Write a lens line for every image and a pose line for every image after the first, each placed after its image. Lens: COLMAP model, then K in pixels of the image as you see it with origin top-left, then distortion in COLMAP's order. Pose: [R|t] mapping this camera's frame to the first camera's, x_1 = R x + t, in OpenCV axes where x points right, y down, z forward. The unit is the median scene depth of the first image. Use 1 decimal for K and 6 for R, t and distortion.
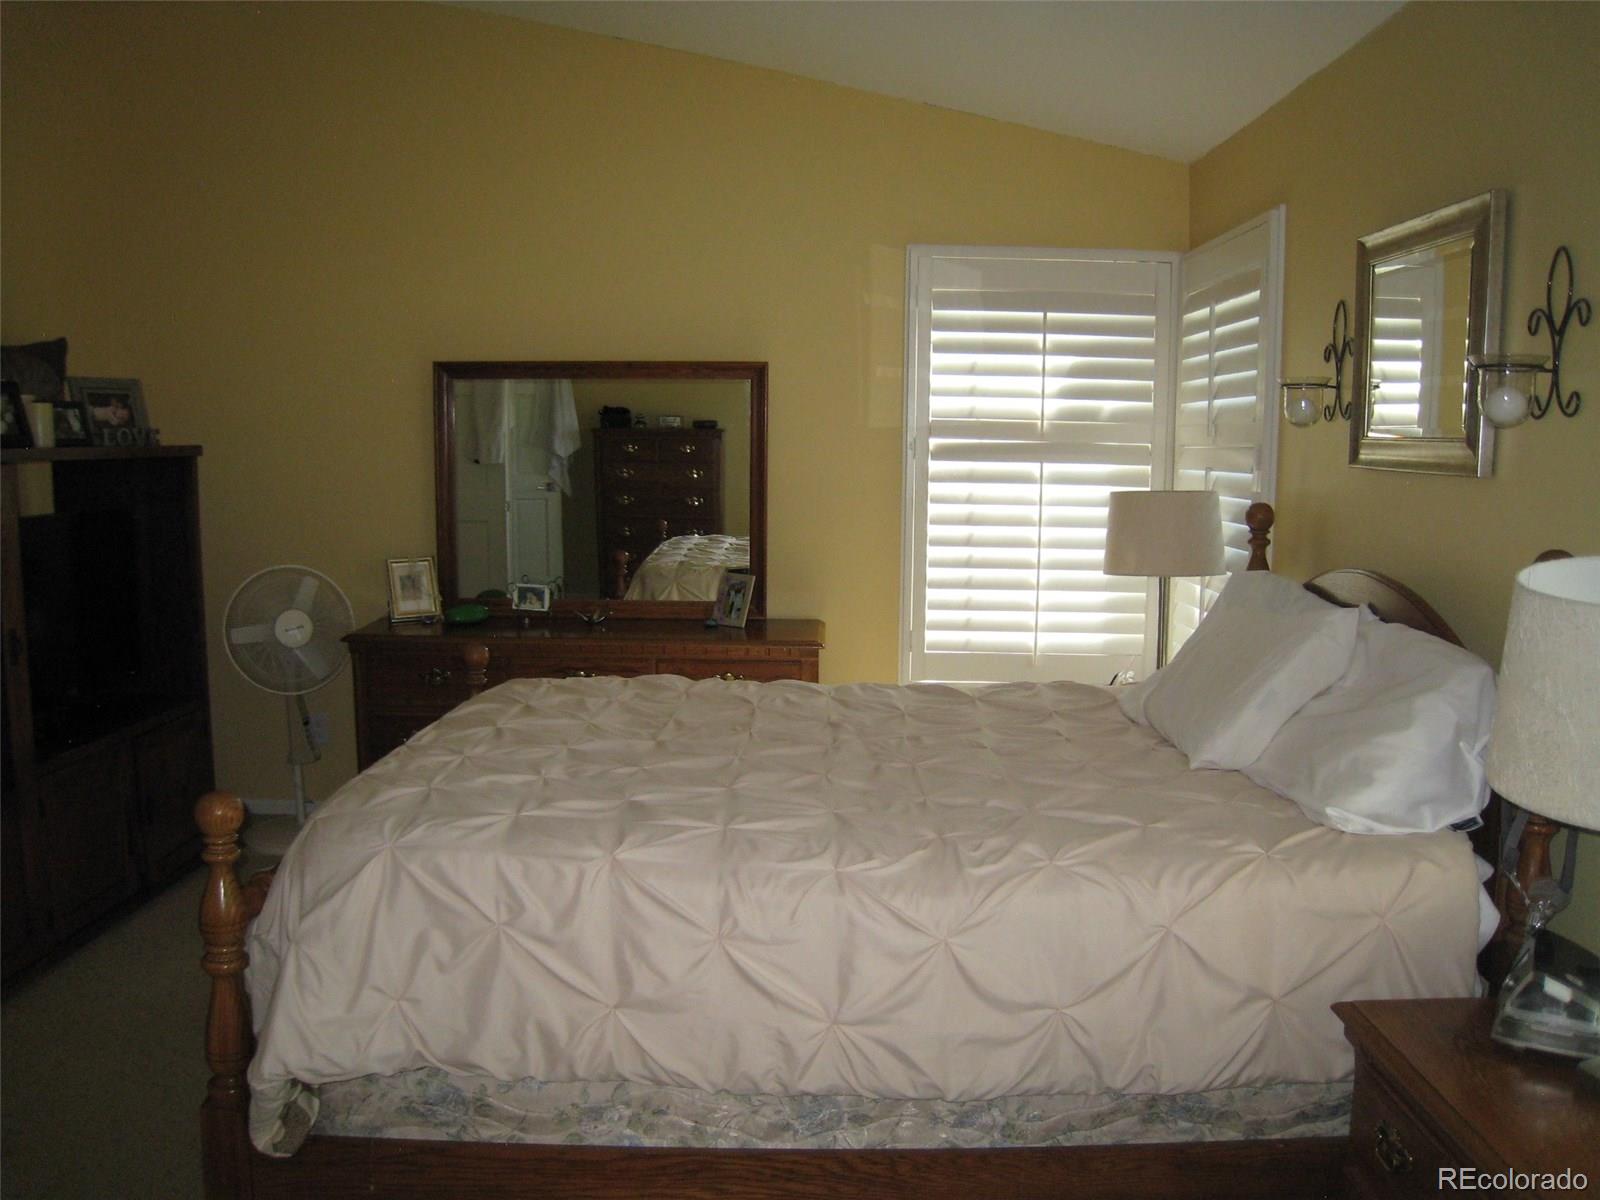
lens RADIAL K [[1296.1, 0, 803.4], [0, 1296.1, 604.5], [0, 0, 1]] dist [-0.162190, 0.097854]
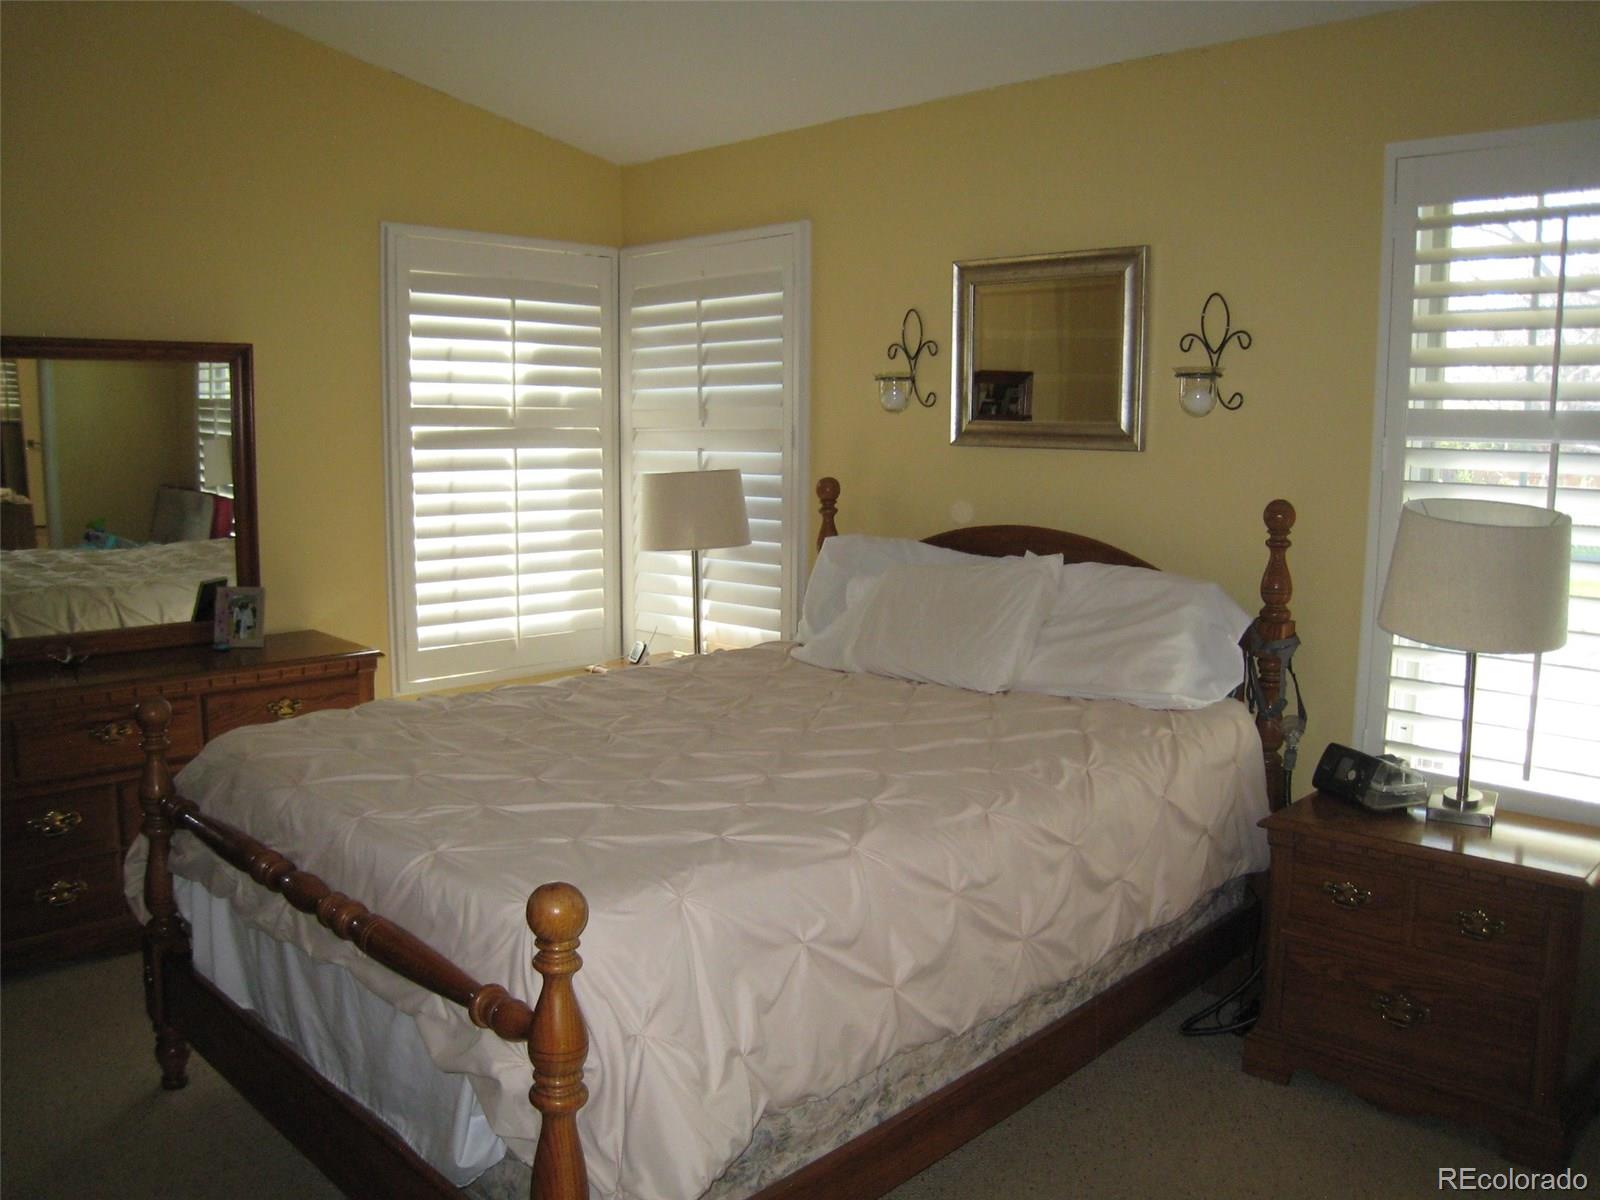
lens RADIAL K [[1296.1, 0, 803.4], [0, 1296.1, 604.5], [0, 0, 1]] dist [-0.162190, 0.097854]
pose [[0.699846, -0.104201, 0.706653, -0.381932], [0.092185, 0.994205, 0.055305, -0.023517], [-0.708321, 0.026438, 0.705396, 0.134207]]
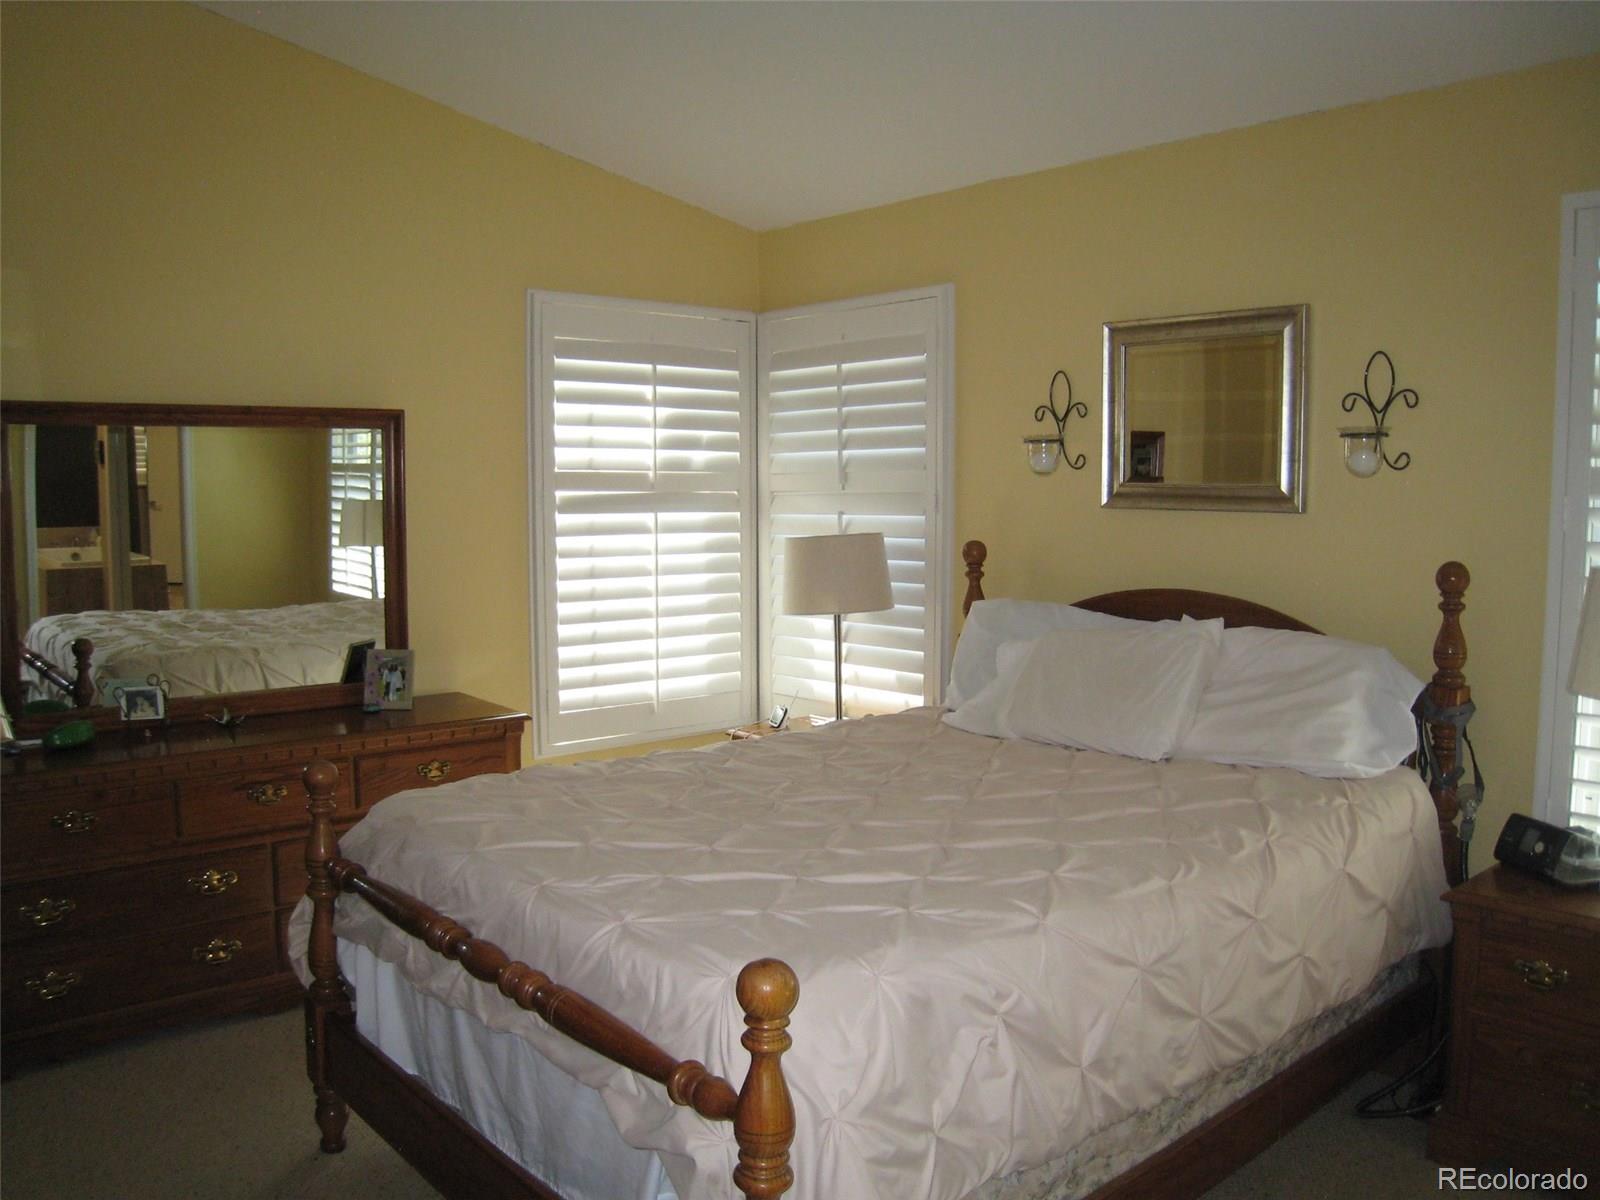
lens RADIAL K [[1296.1, 0, 803.4], [0, 1296.1, 604.5], [0, 0, 1]] dist [-0.162190, 0.097854]
pose [[0.754766, -0.071973, 0.652034, -0.398217], [0.093990, 0.995573, 0.001096, -0.028320], [-0.649226, 0.060458, 0.758189, 0.157400]]
